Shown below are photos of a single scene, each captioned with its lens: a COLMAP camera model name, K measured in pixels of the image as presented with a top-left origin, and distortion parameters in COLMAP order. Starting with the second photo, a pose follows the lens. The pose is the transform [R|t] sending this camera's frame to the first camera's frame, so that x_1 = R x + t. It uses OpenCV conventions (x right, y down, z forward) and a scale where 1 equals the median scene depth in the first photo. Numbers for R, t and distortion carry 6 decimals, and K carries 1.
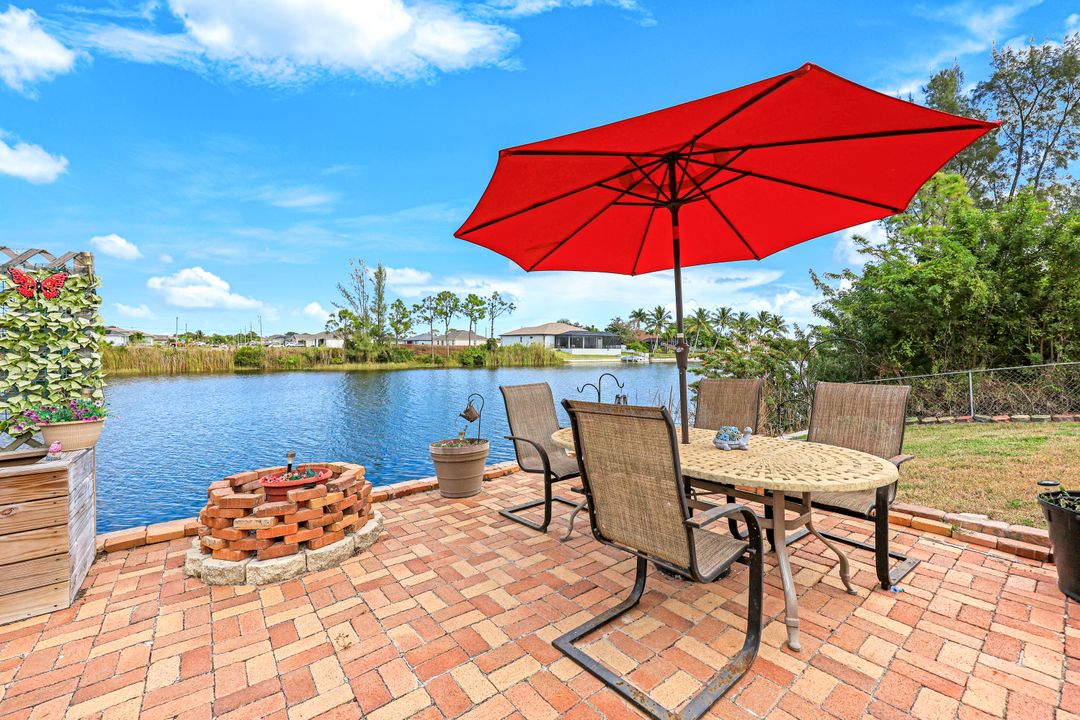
lens RADIAL K [[429.6, 0, 528.5], [0, 429.6, 351.3], [0, 0, 1]] dist [0.000109, 0.000133]
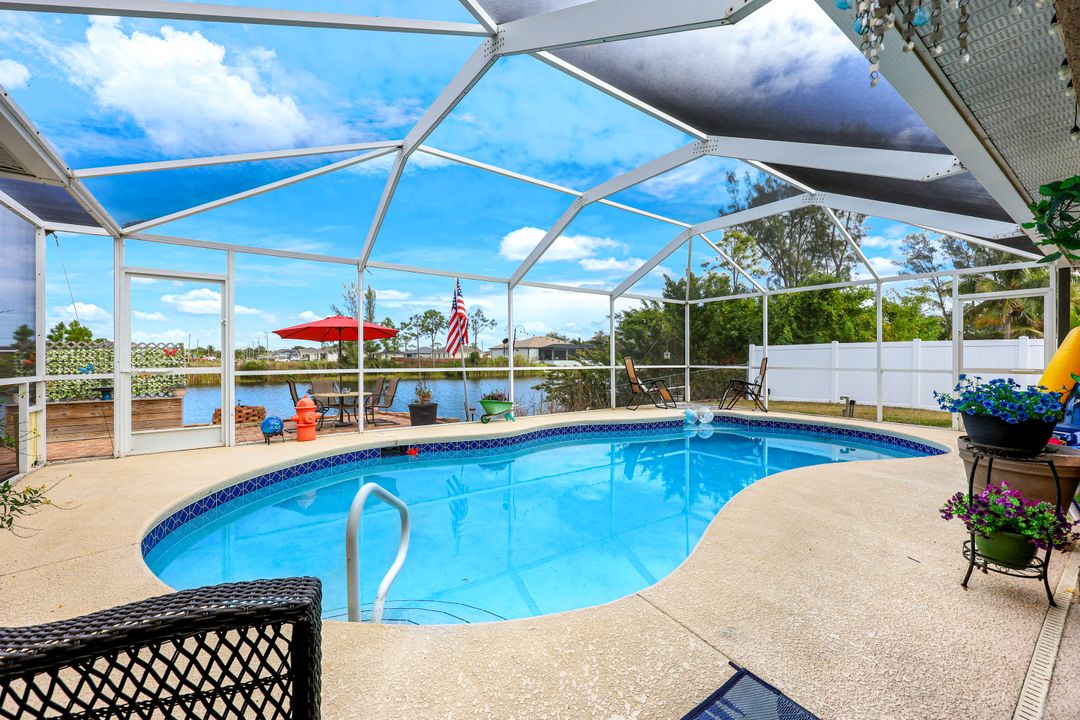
lens RADIAL K [[440.4, 0, 536.3], [0, 440.4, 359.3], [0, 0, 1]] dist [-0.000411, -0.000142]
pose [[0.999865, -0.007102, -0.014787, 0.088801], [0.006982, 0.999942, -0.008170, -0.001842], [0.014844, 0.008065, 0.999857, -0.117448]]
